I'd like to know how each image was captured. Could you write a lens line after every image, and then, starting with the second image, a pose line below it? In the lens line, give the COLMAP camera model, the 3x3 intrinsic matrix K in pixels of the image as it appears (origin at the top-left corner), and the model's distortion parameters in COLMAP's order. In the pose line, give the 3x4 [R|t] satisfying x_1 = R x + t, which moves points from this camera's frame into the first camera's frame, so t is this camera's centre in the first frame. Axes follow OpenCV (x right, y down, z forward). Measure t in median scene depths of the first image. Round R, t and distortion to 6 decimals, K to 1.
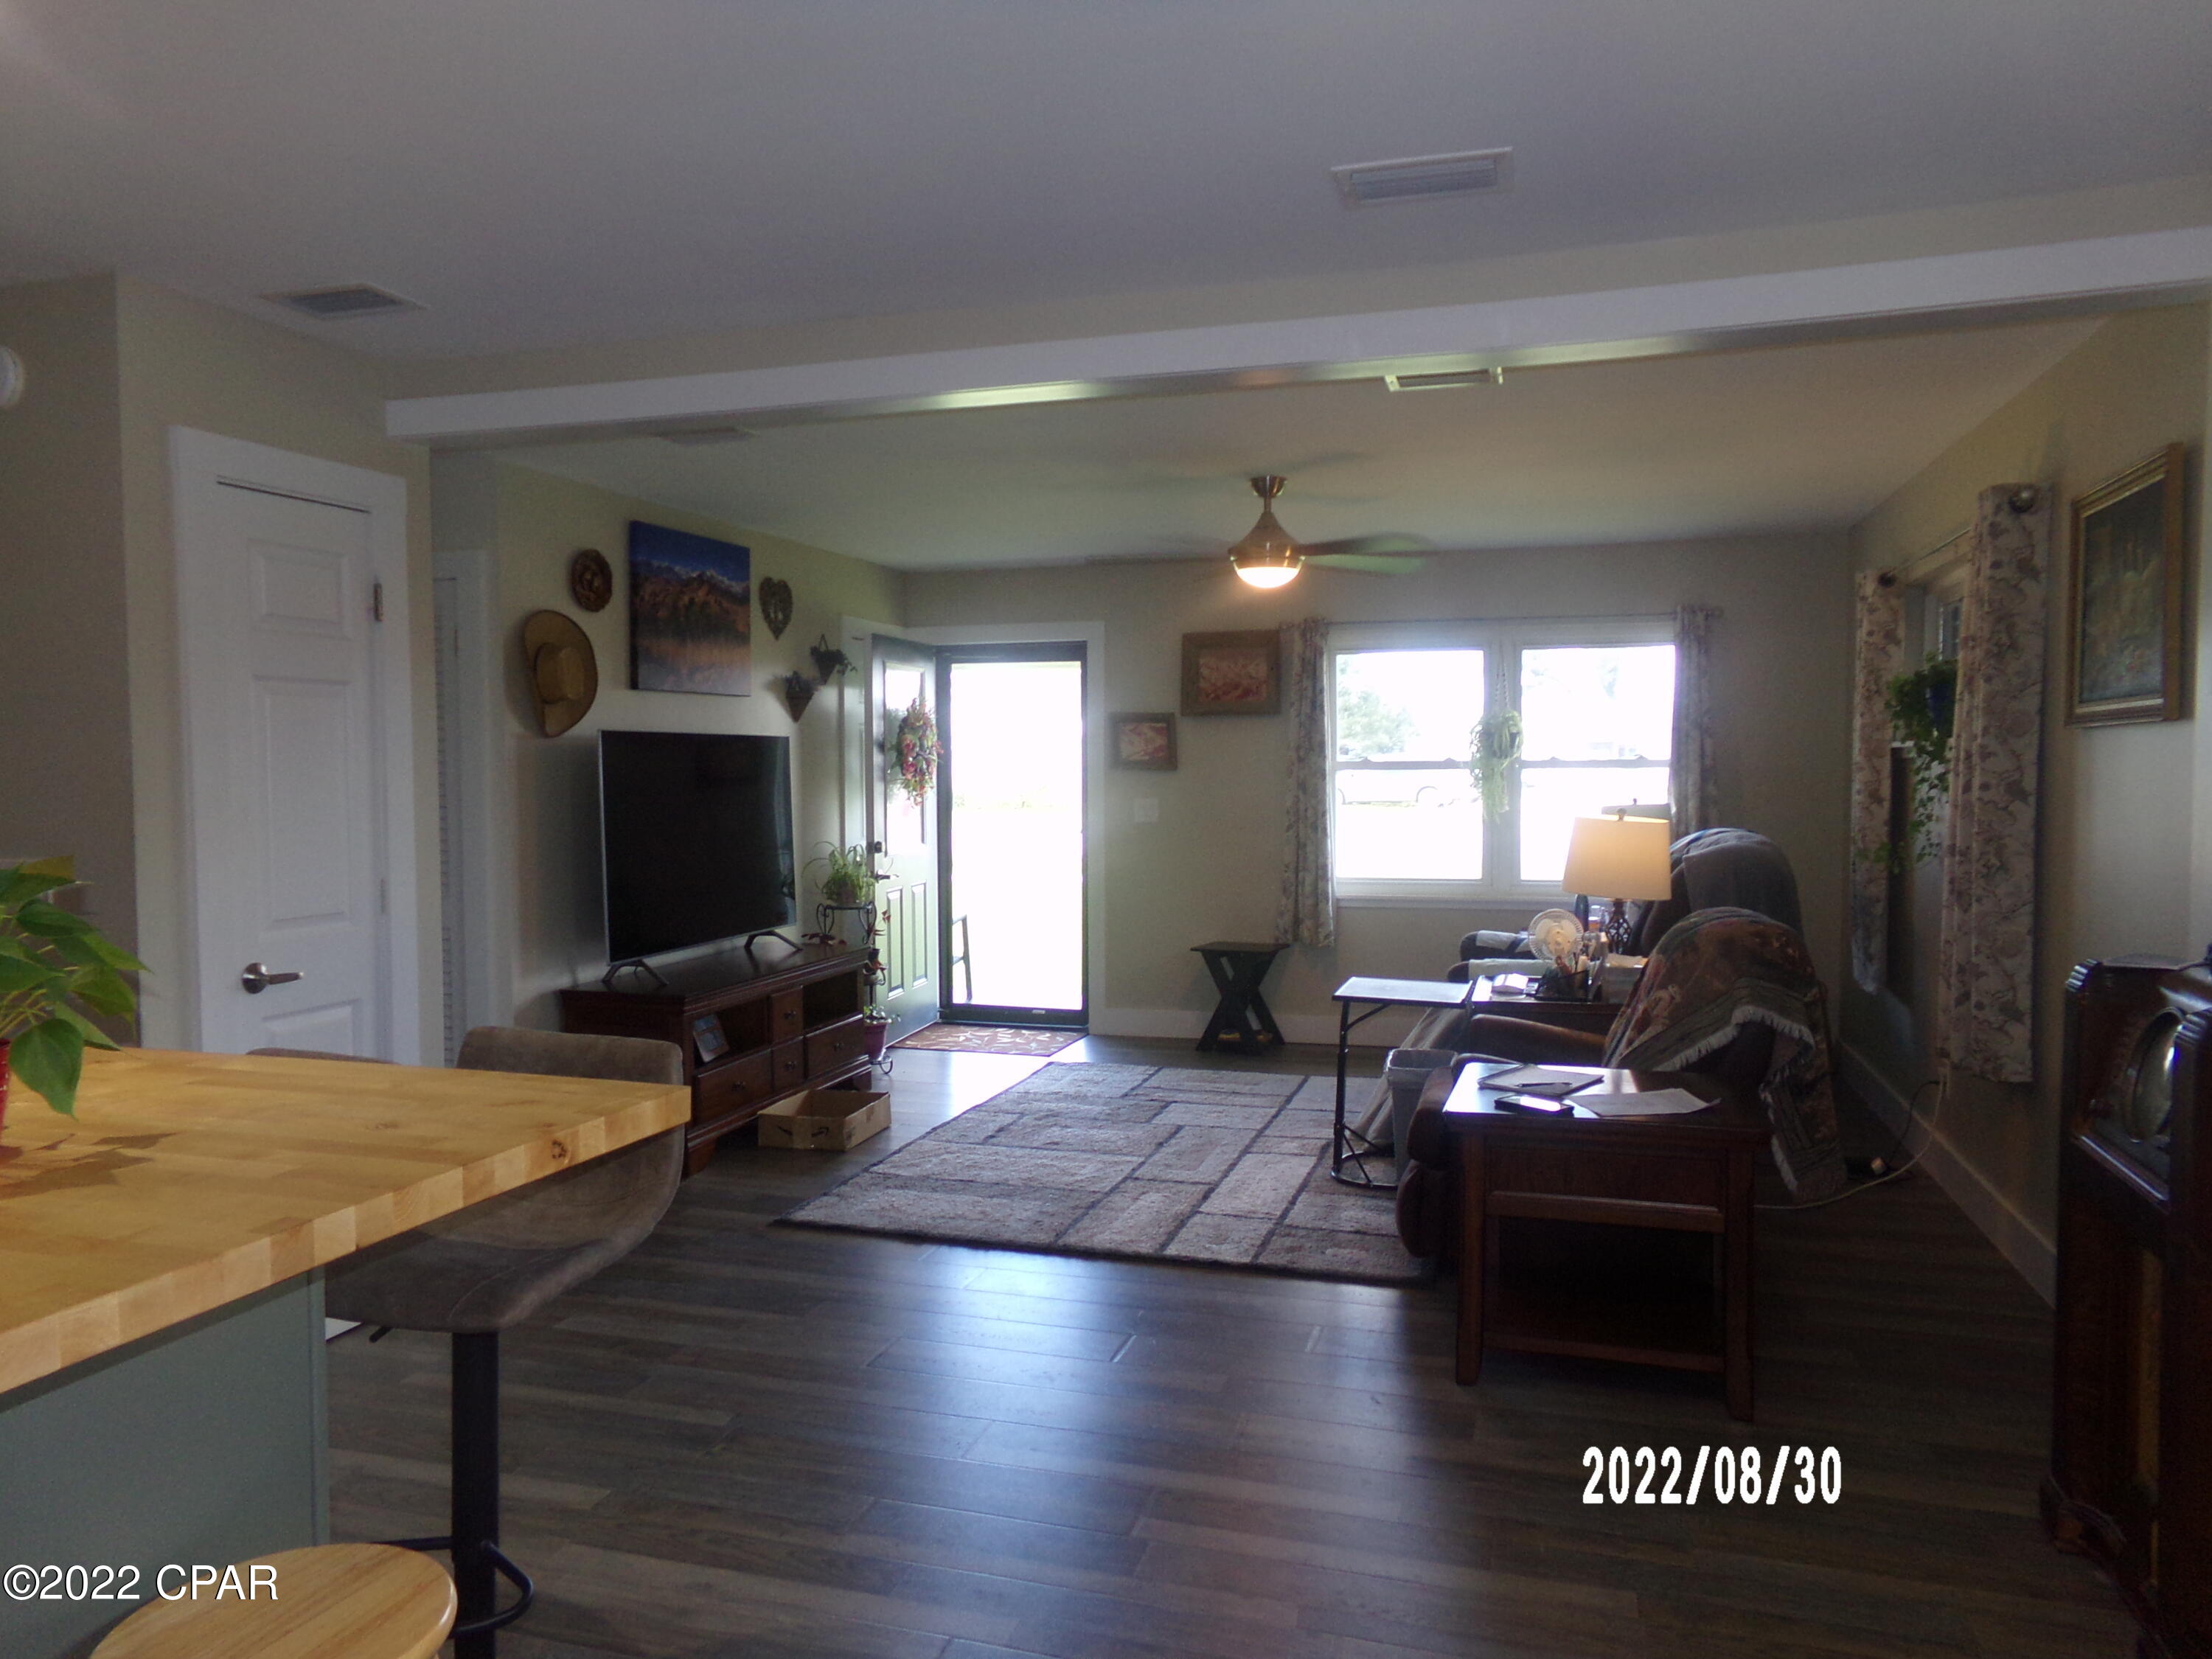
lens RADIAL K [[1555.0, 0, 1103.8], [0, 1555.0, 820.5], [0, 0, 1]] dist [-0.039353, 0.097743]
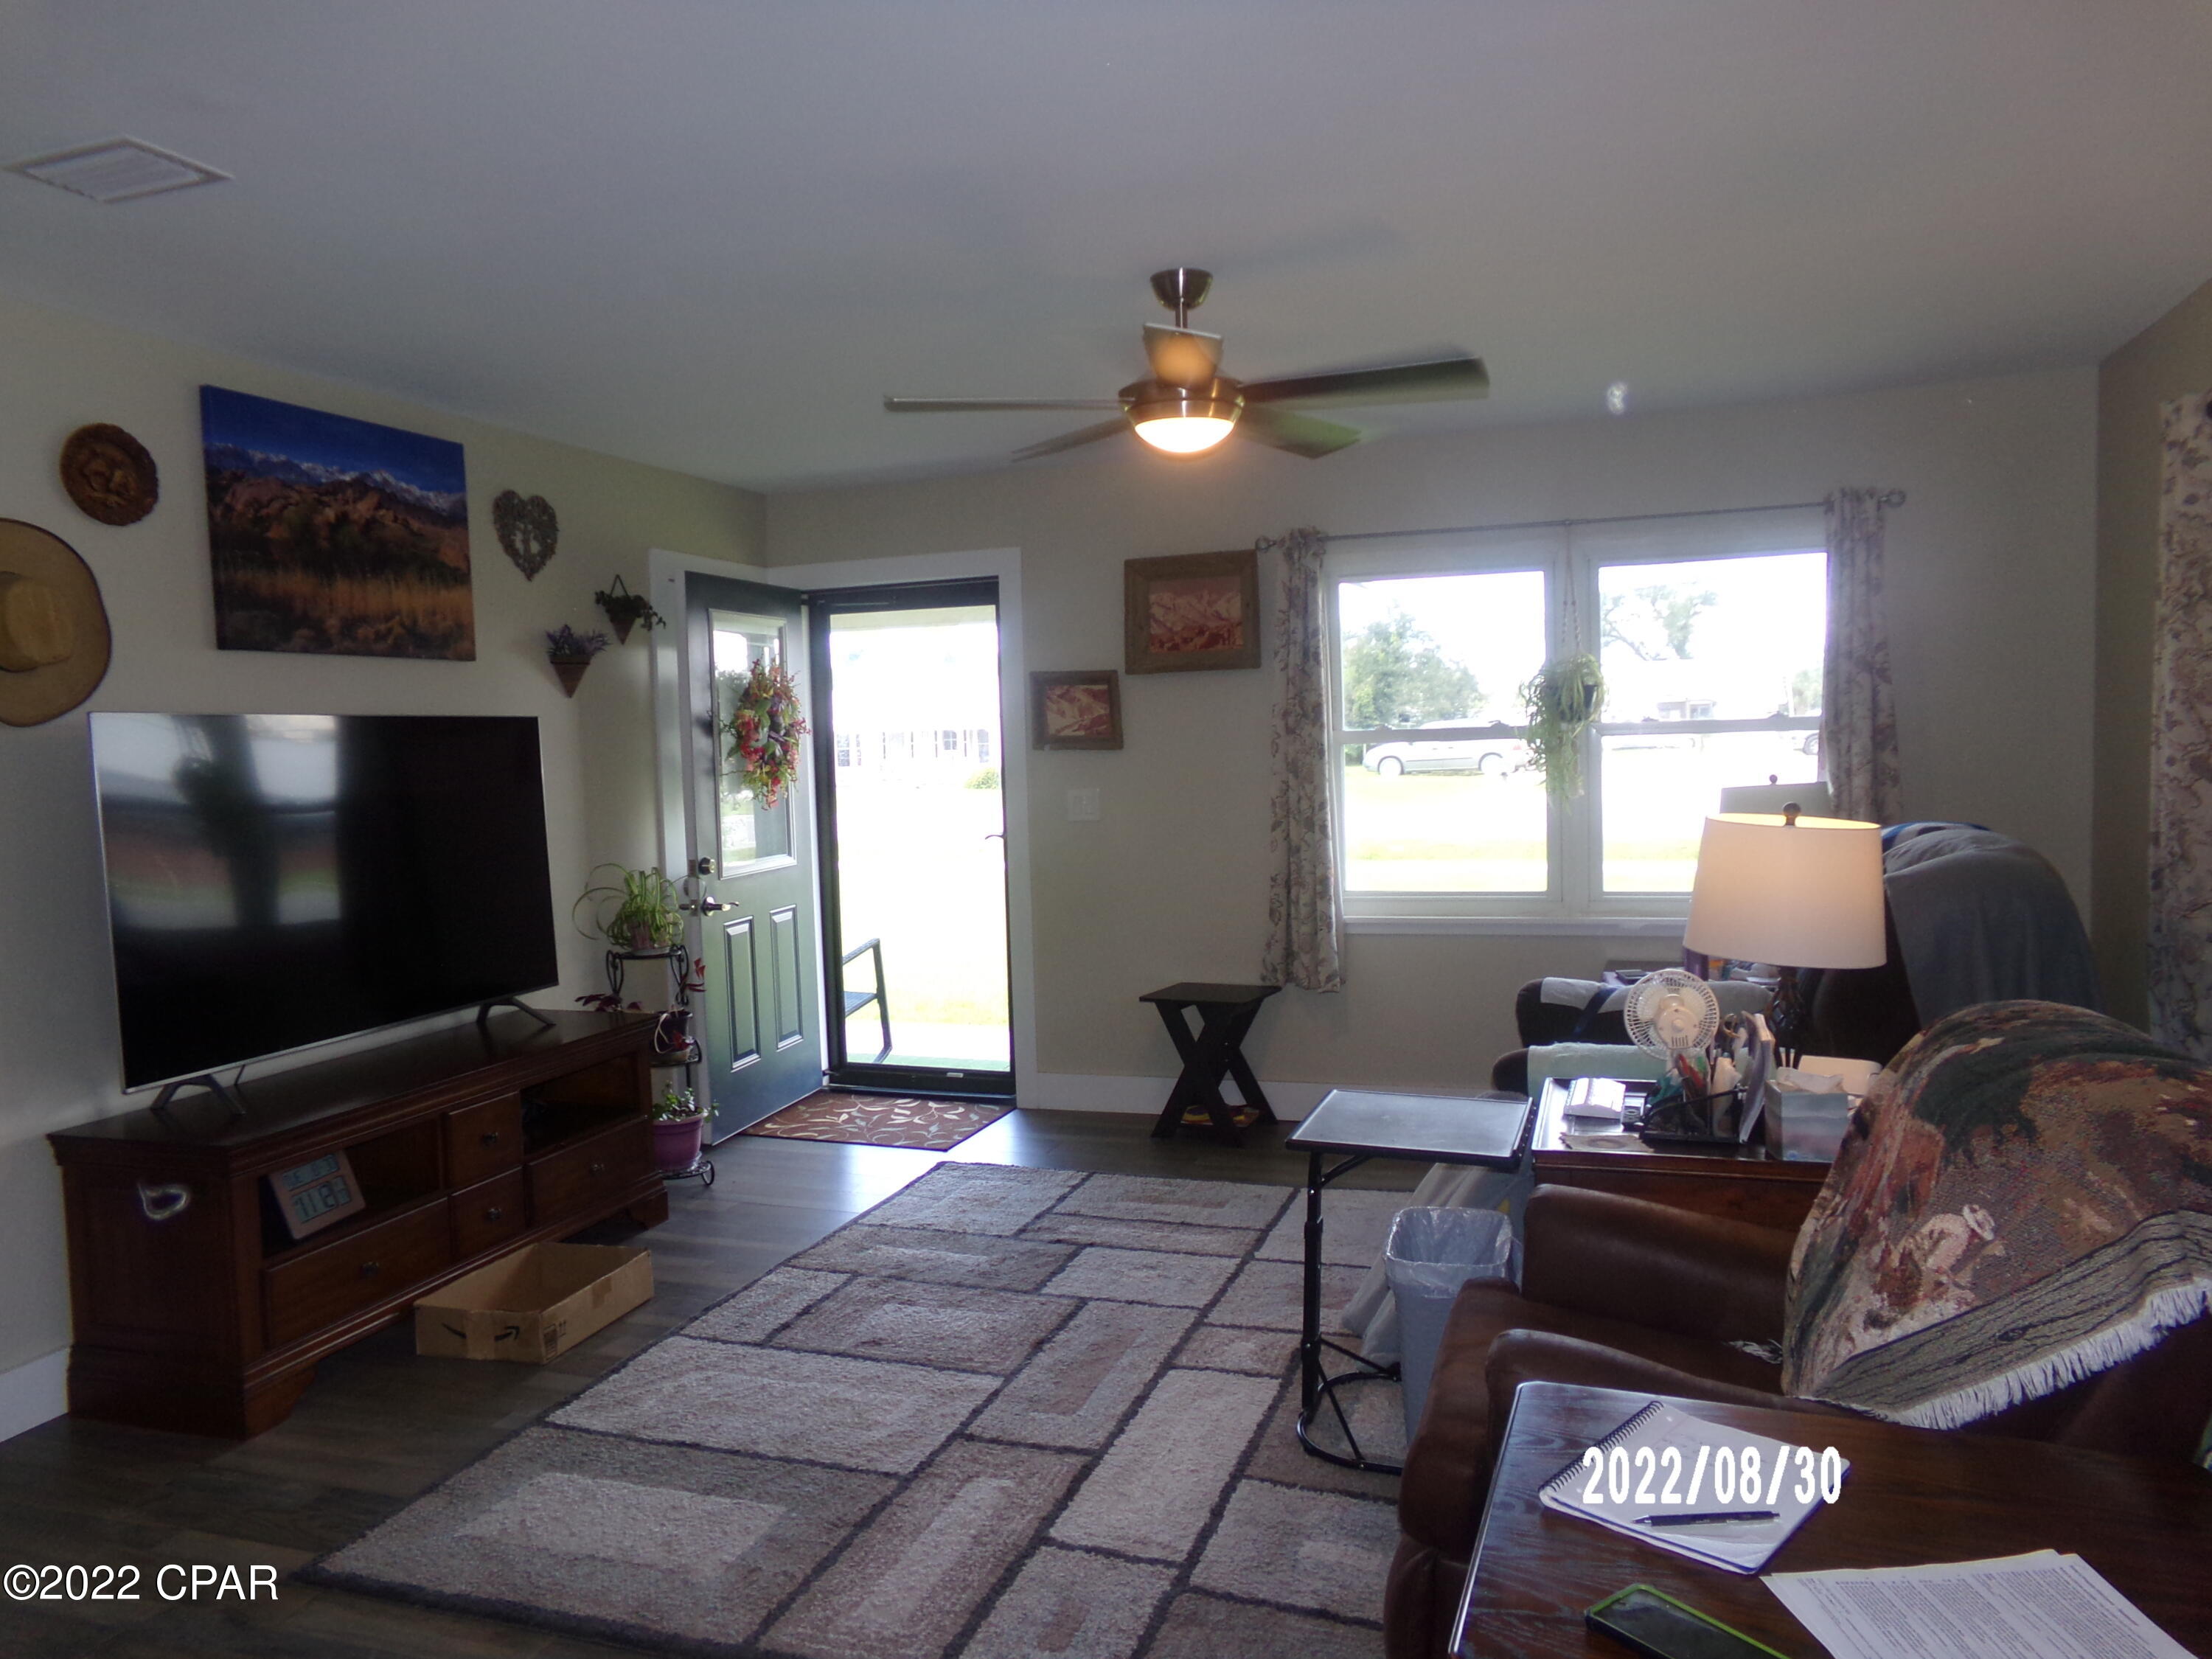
lens RADIAL K [[1549.6, 0, 1095.0], [0, 1549.6, 838.3], [0, 0, 1]] dist [-0.078840, 0.167460]
pose [[0.998632, -0.021915, -0.047478, 0.077512], [0.023235, 0.999353, 0.027443, -0.012394], [0.046846, -0.028509, 0.998495, 0.314026]]
